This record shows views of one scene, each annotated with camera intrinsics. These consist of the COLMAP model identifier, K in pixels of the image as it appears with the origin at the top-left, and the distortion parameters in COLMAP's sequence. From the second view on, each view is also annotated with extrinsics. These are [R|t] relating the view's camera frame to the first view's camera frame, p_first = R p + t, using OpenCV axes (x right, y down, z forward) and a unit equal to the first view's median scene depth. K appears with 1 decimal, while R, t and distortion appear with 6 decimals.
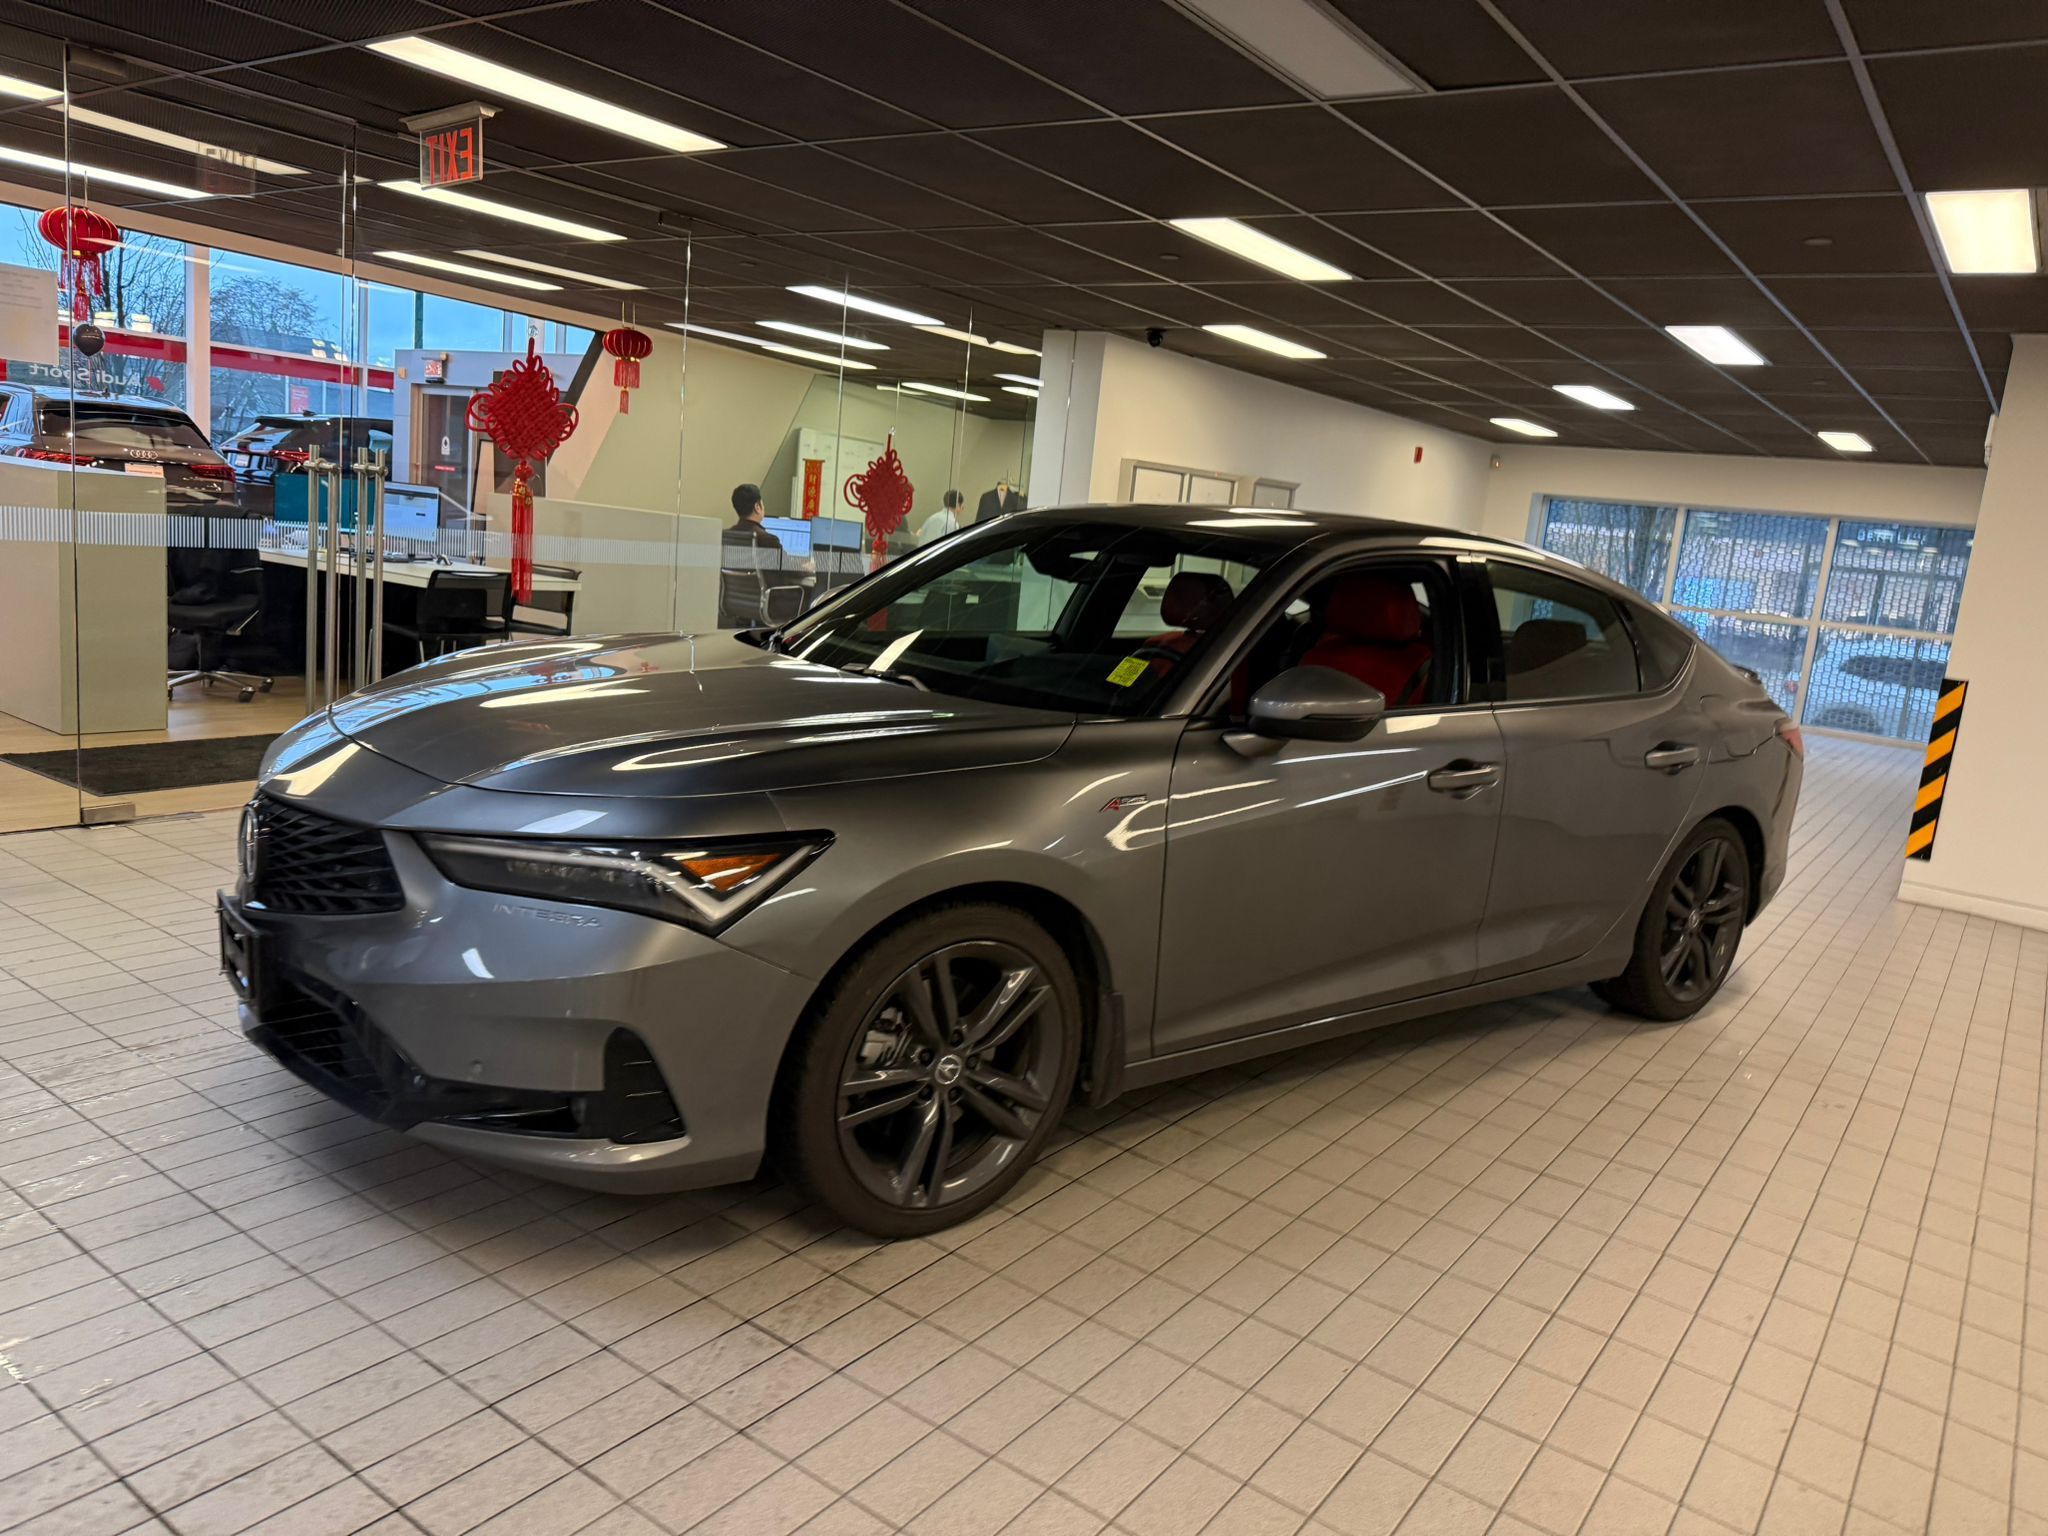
lens RADIAL K [[1450.1, 0, 1050.7], [0, 1450.1, 796.3], [0, 0, 1]] dist [0.037598, -0.053147]
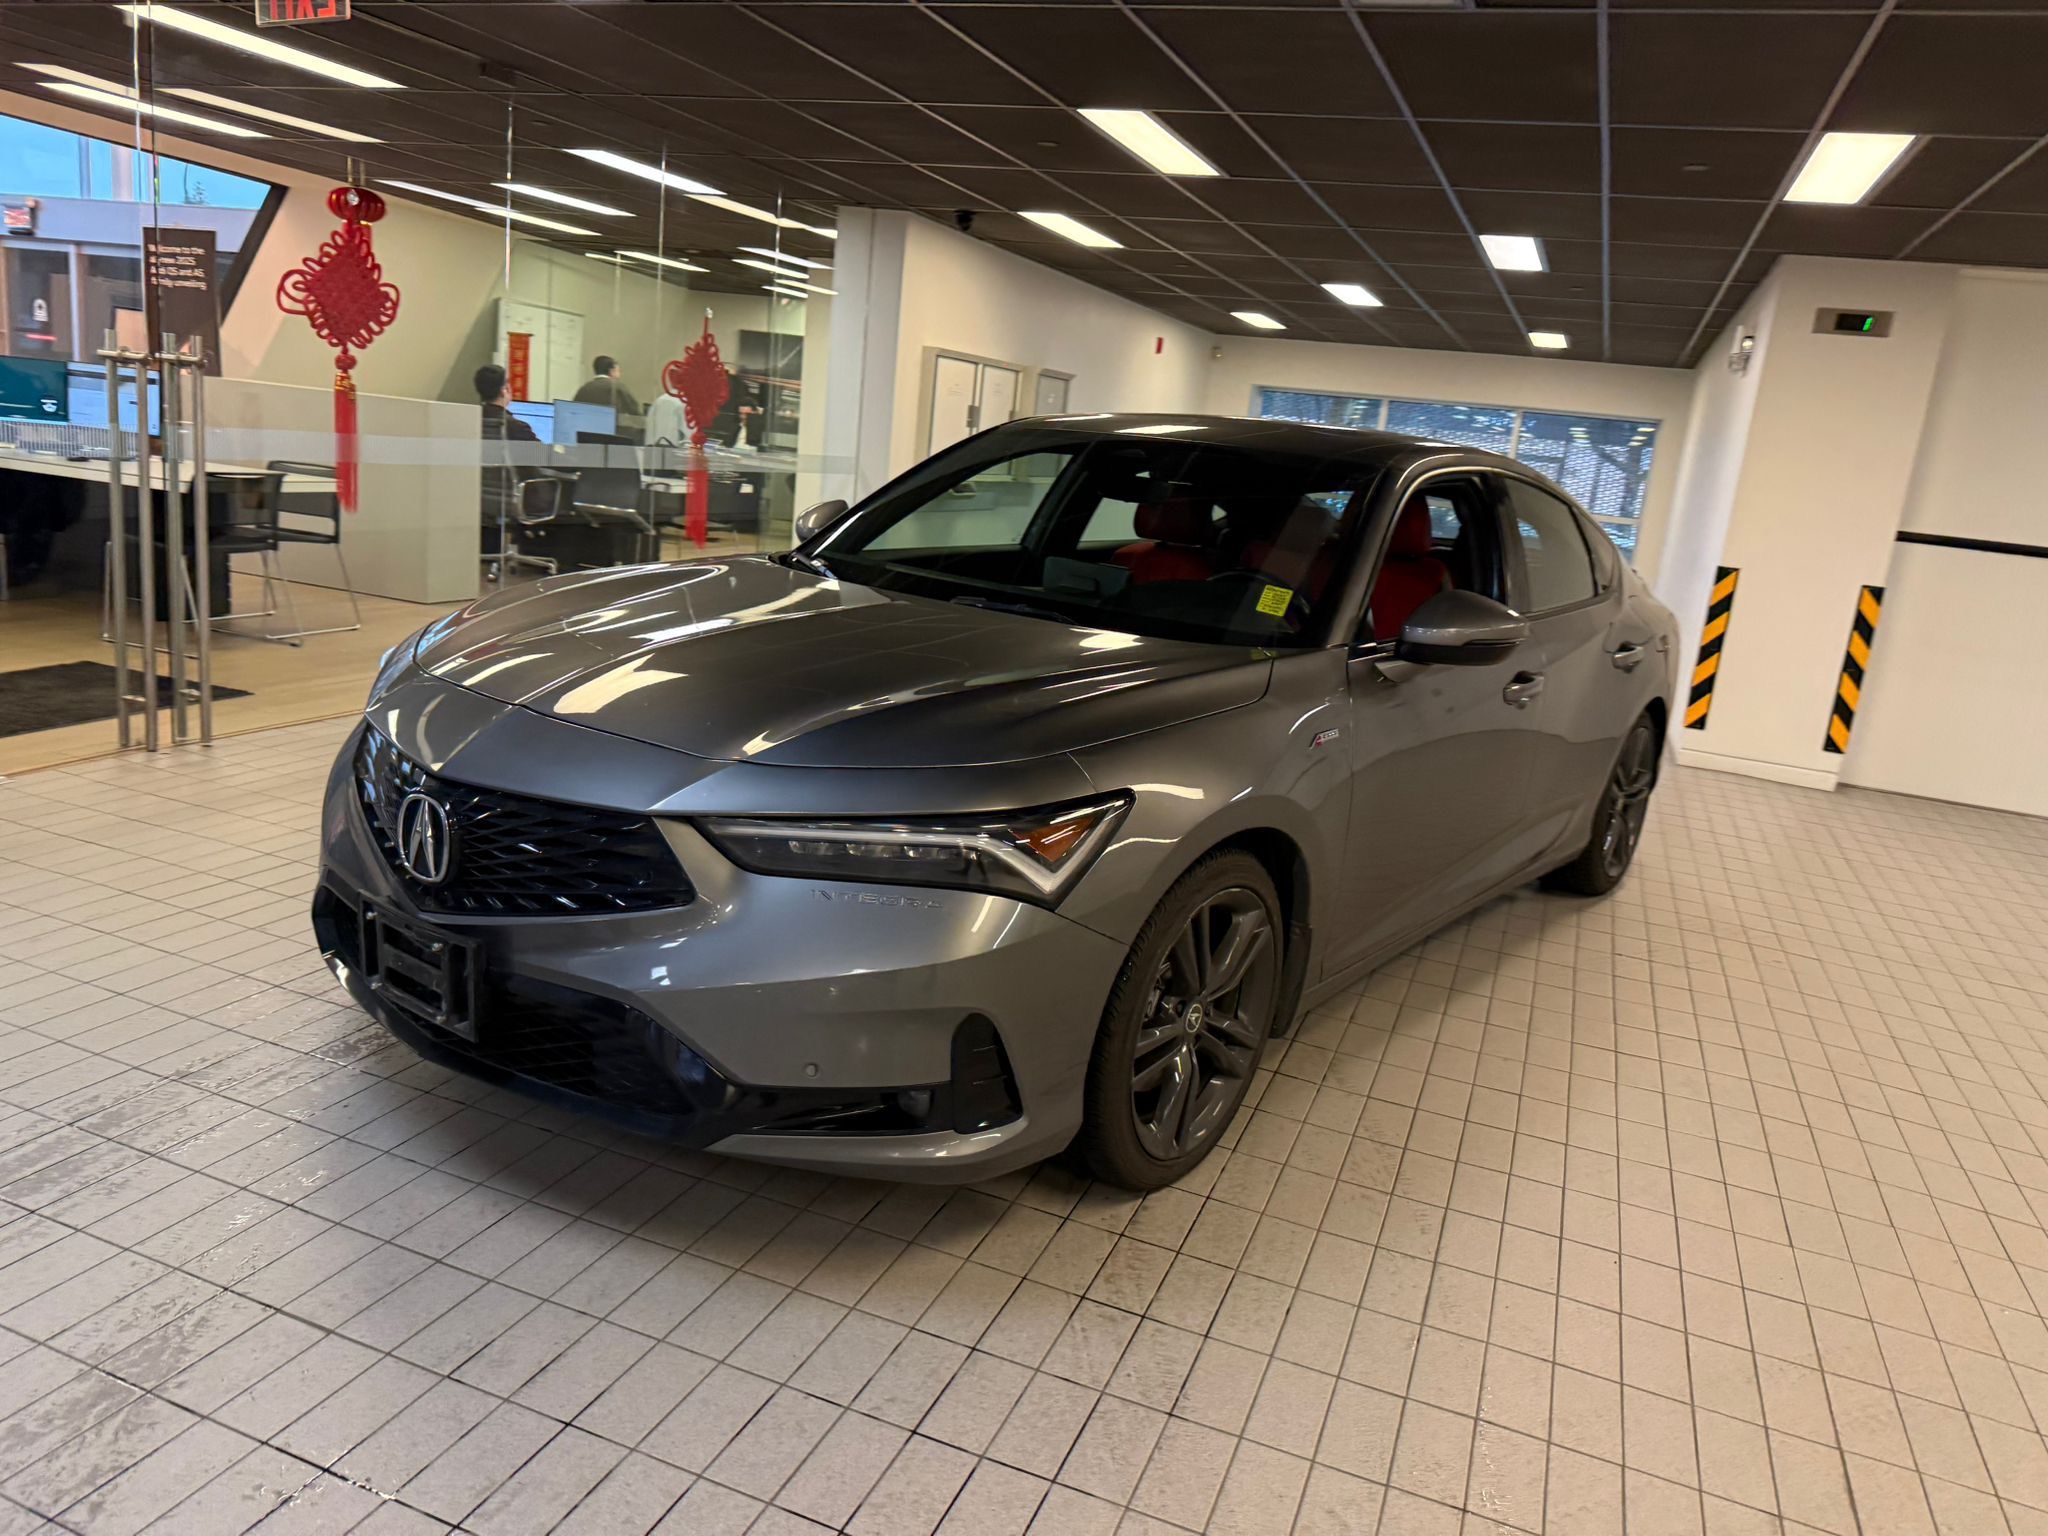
lens RADIAL K [[1450.1, 0, 1049.9], [0, 1450.1, 785.9], [0, 0, 1]] dist [0.037598, -0.053147]
pose [[0.967190, -0.056691, 0.247649, -0.280279], [0.037961, 0.996091, 0.079764, -0.035817], [-0.251203, -0.067746, 0.965561, 0.057516]]
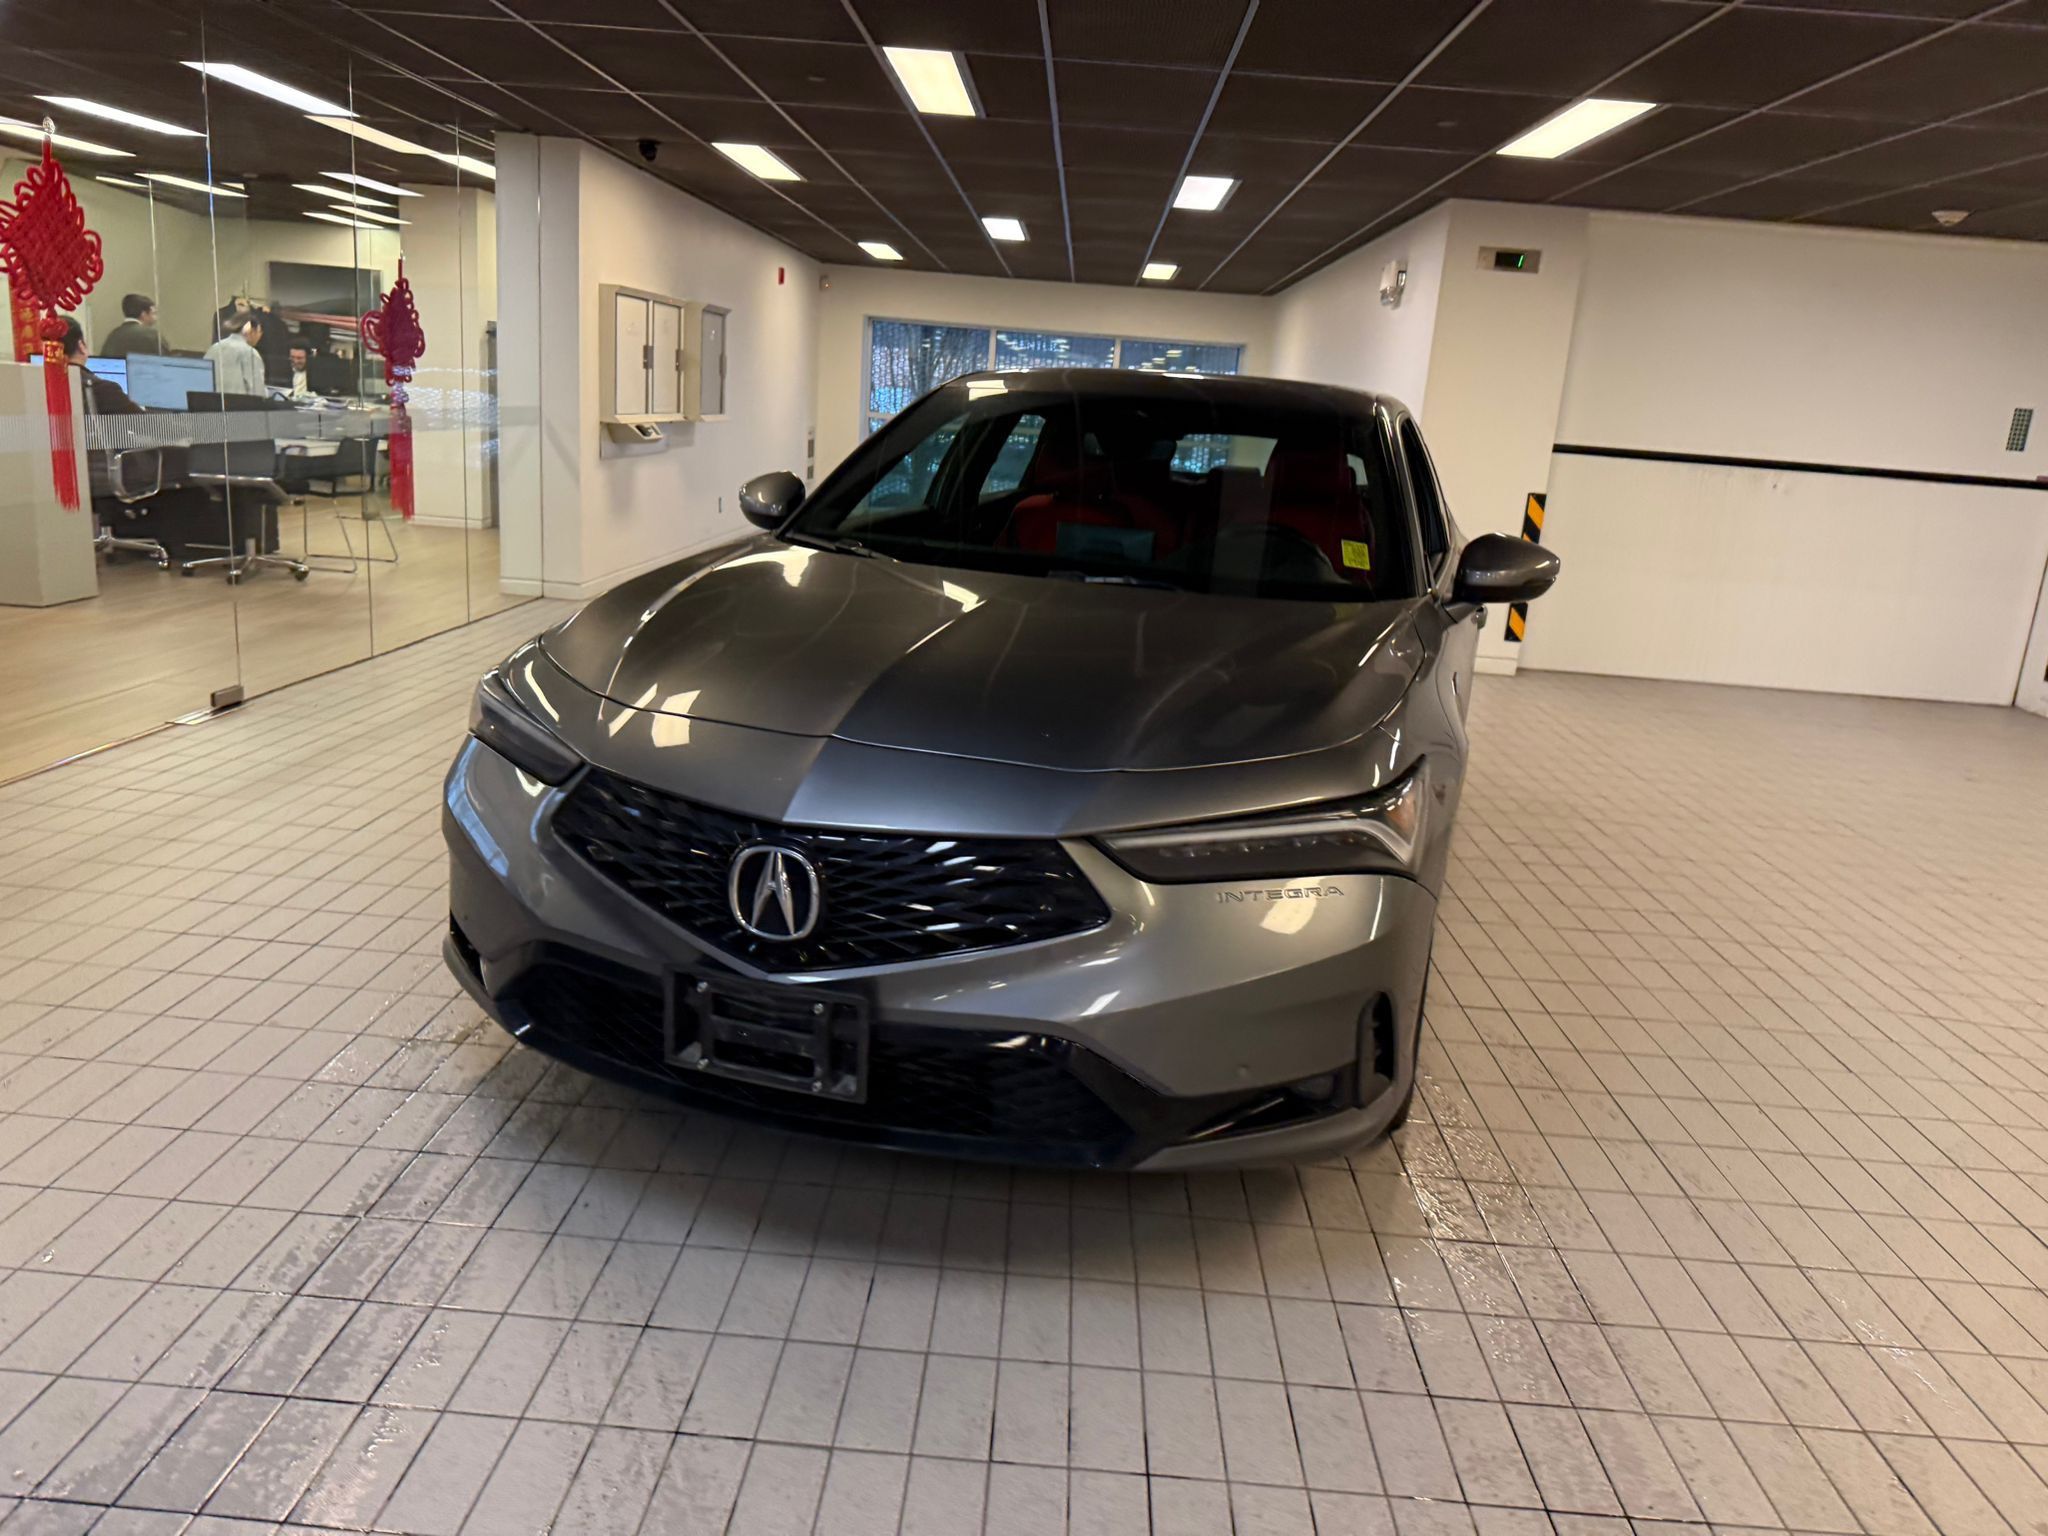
lens RADIAL K [[1450.1, 0, 1041.5], [0, 1450.1, 764.4], [0, 0, 1]] dist [0.037598, -0.053147]
pose [[0.830960, -0.169137, 0.529998, -0.574836], [0.111315, 0.983948, 0.139479, -0.087374], [-0.545082, -0.056905, 0.836450, 0.195487]]
